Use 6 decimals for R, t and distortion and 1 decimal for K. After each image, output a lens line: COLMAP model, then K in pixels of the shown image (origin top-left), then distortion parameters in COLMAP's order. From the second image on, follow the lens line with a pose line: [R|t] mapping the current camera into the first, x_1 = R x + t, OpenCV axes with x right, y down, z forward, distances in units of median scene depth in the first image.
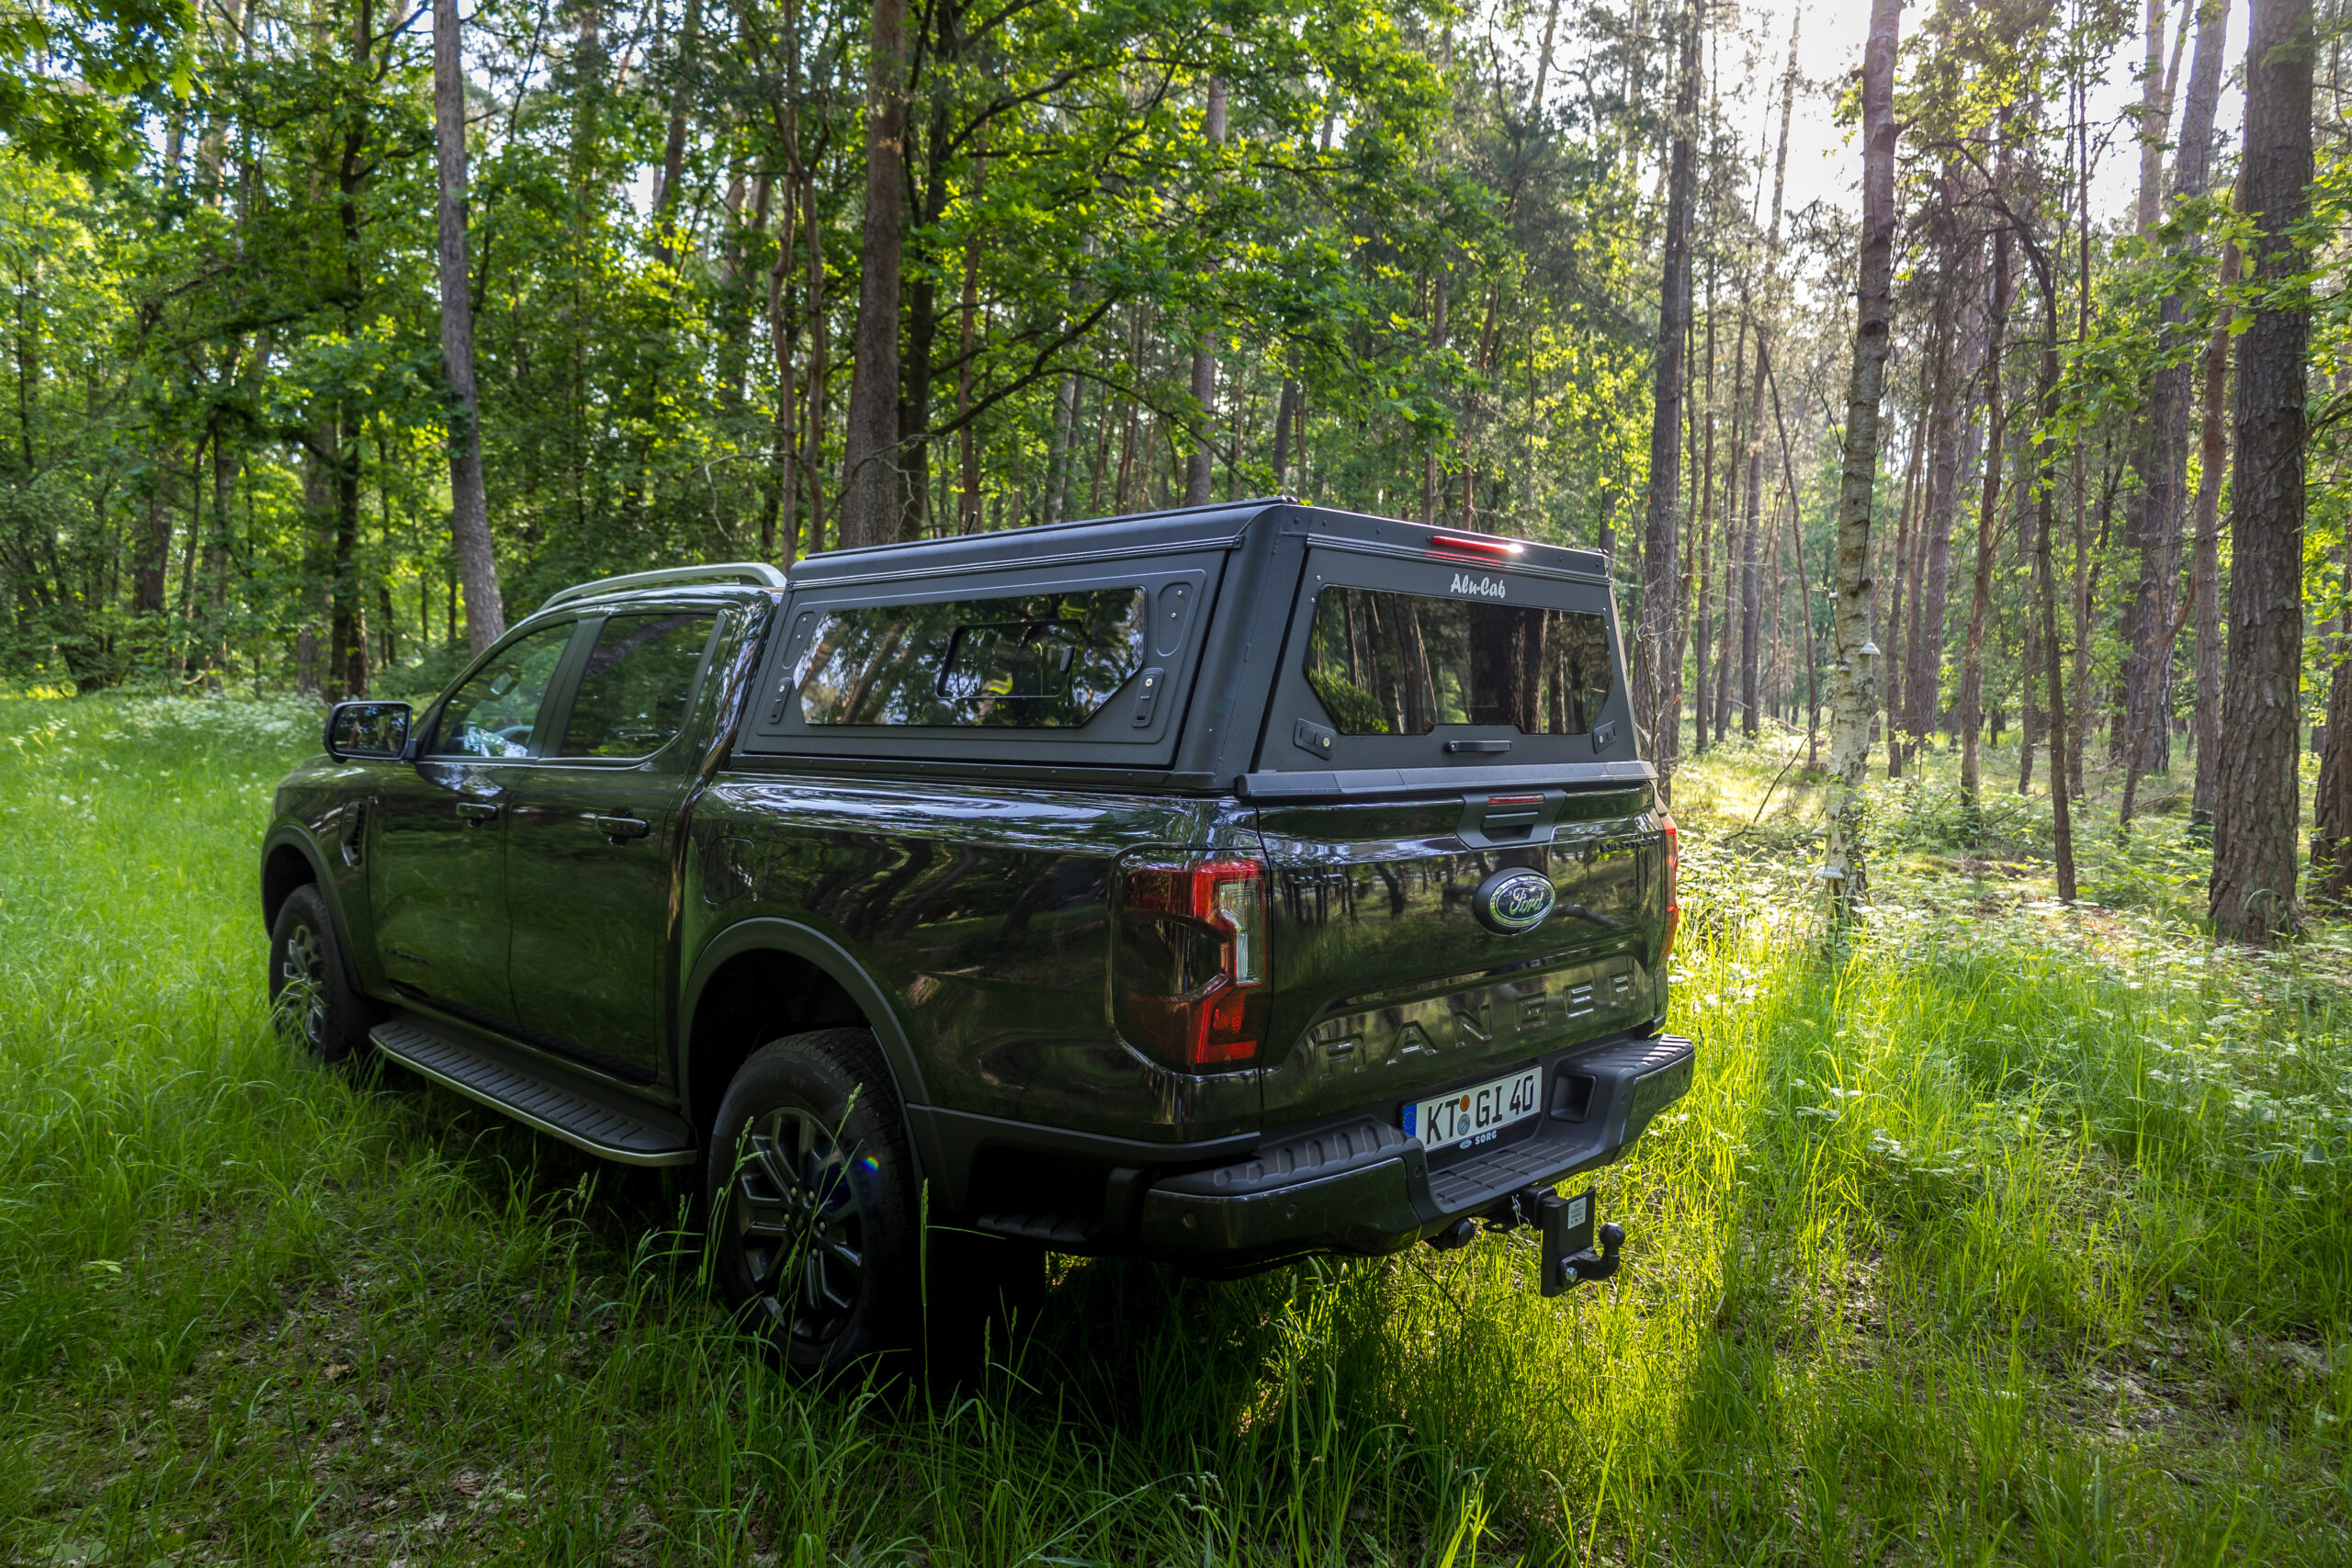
lens RADIAL K [[1530.3, 0, 1183.4], [0, 1530.3, 773.8], [0, 0, 1]] dist [0.005193, 0.000440]
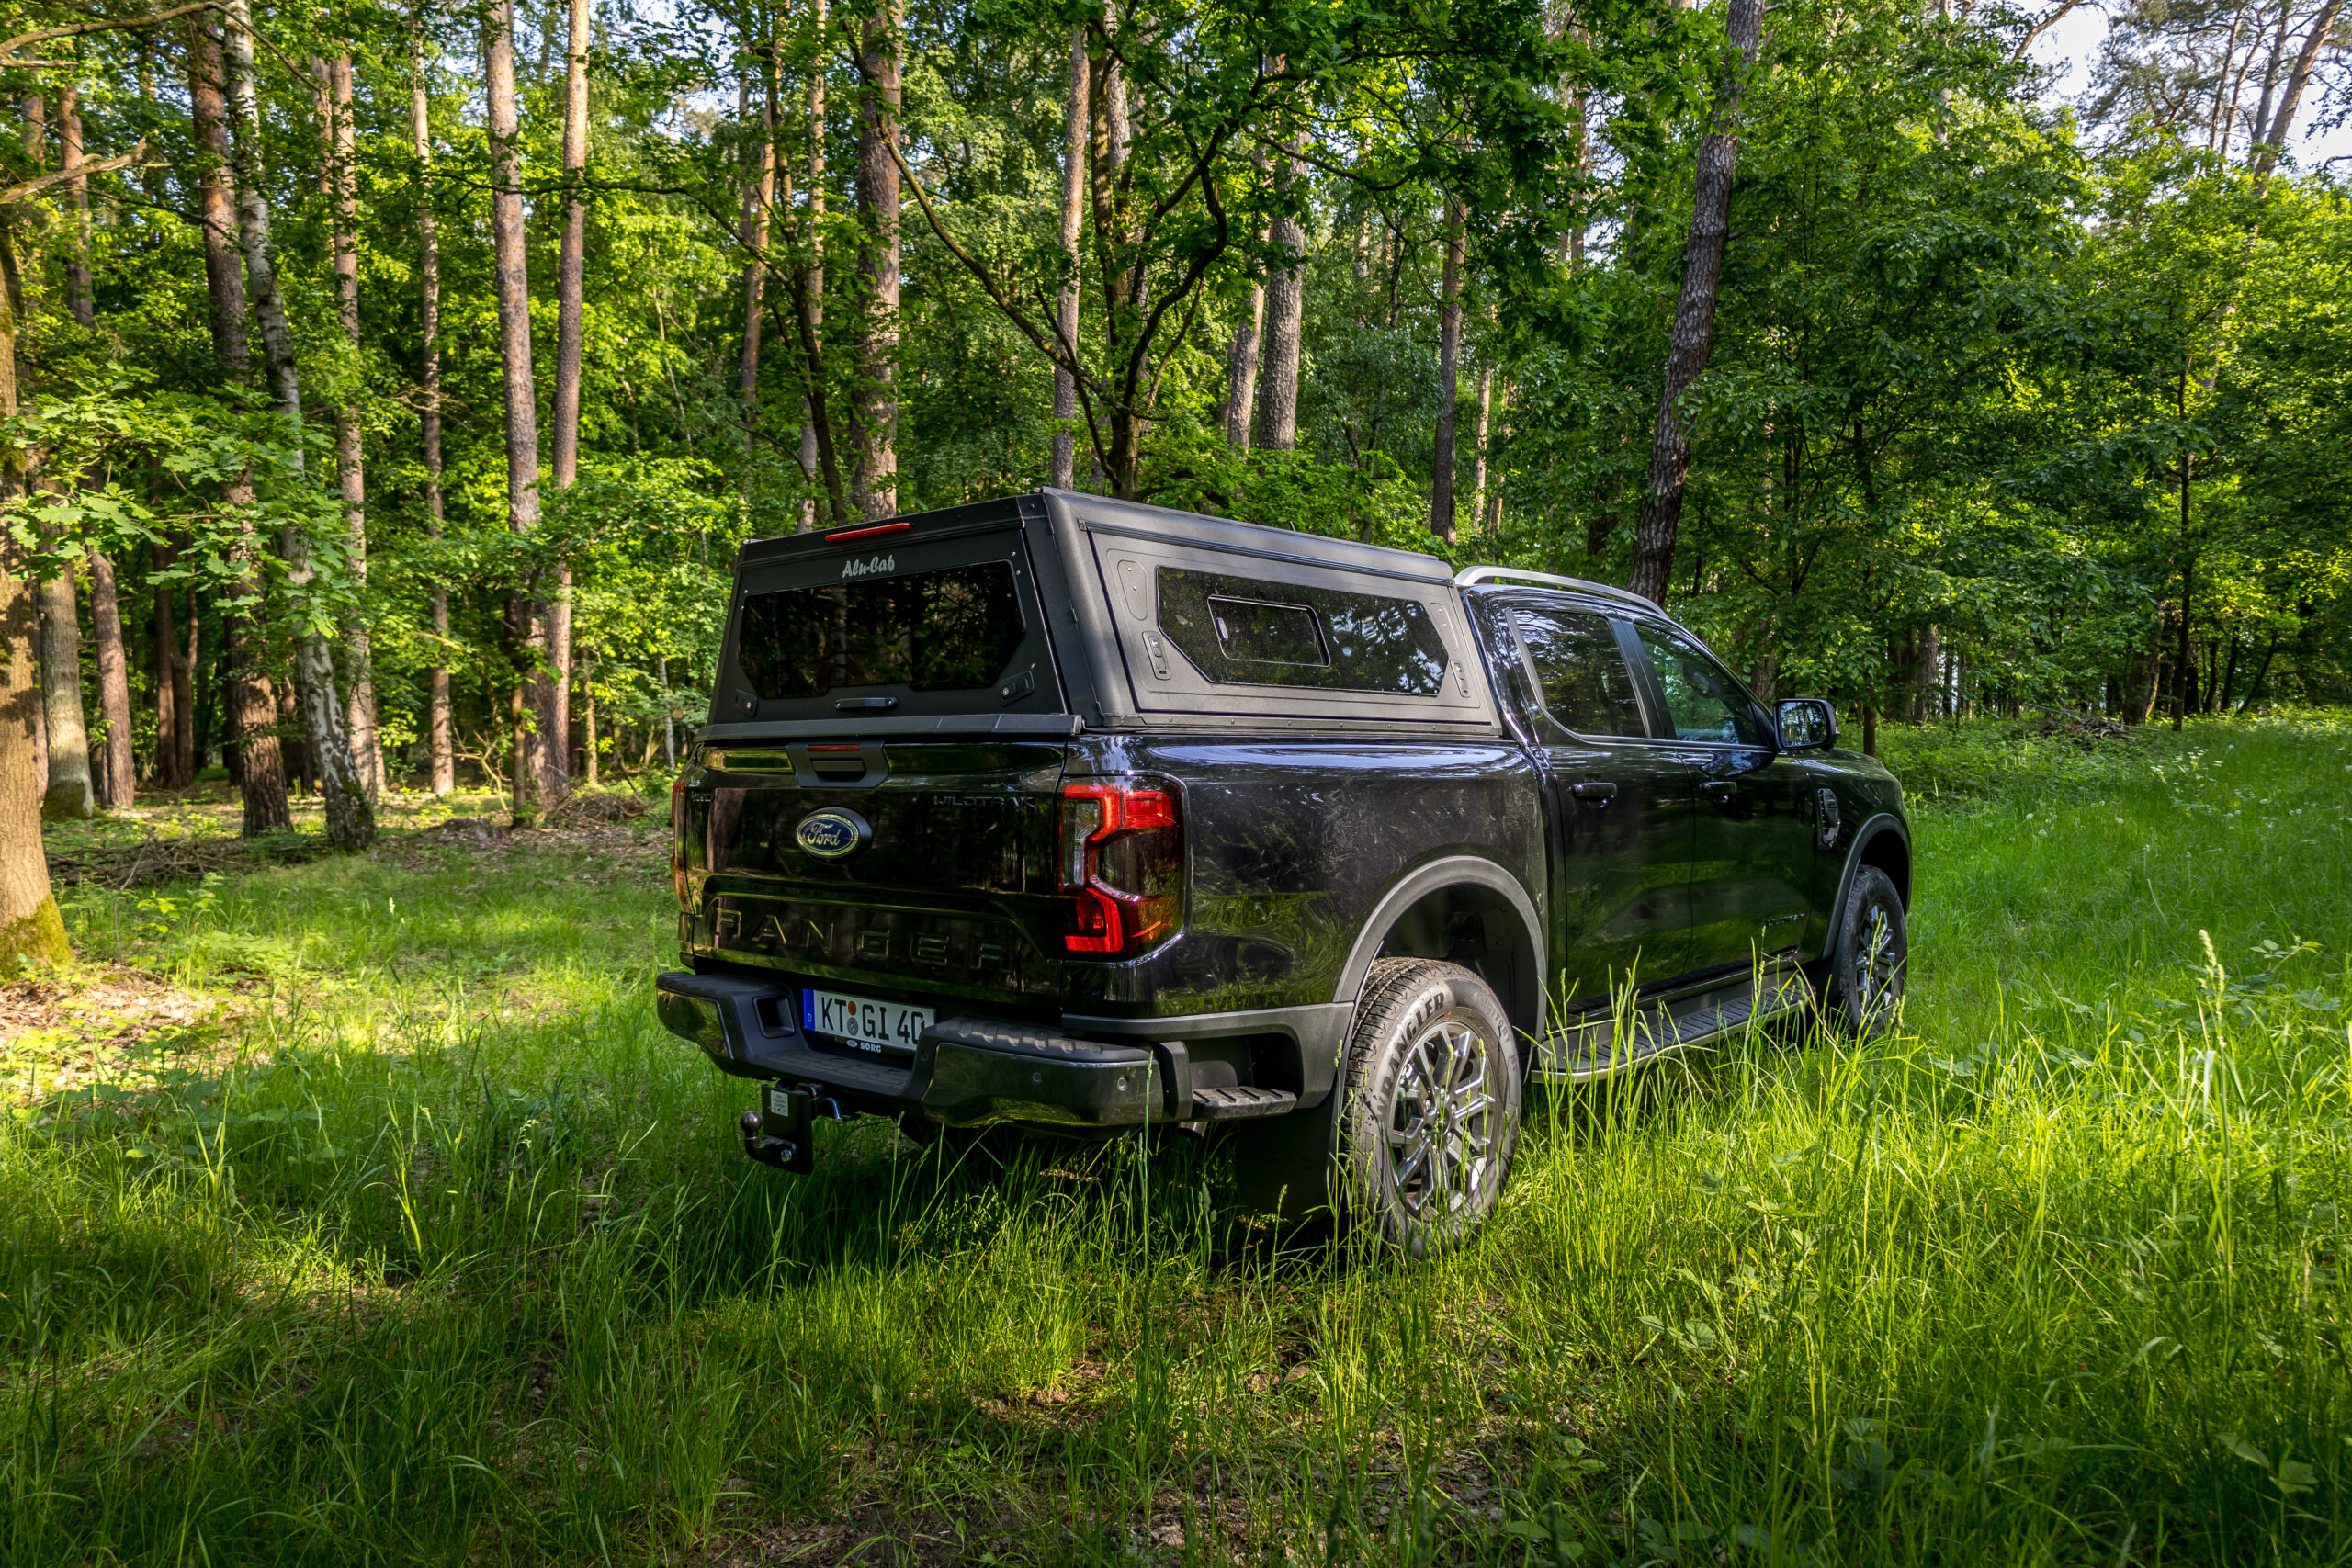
lens RADIAL K [[1530.3, 0, 1181.6], [0, 1530.3, 793.0], [0, 0, 1]] dist [0.005193, 0.000440]
pose [[0.042186, 0.009535, -0.999064, 1.351556], [-0.034878, 0.999359, 0.008065, 0.031400], [0.998501, 0.034505, 0.042492, 1.182669]]
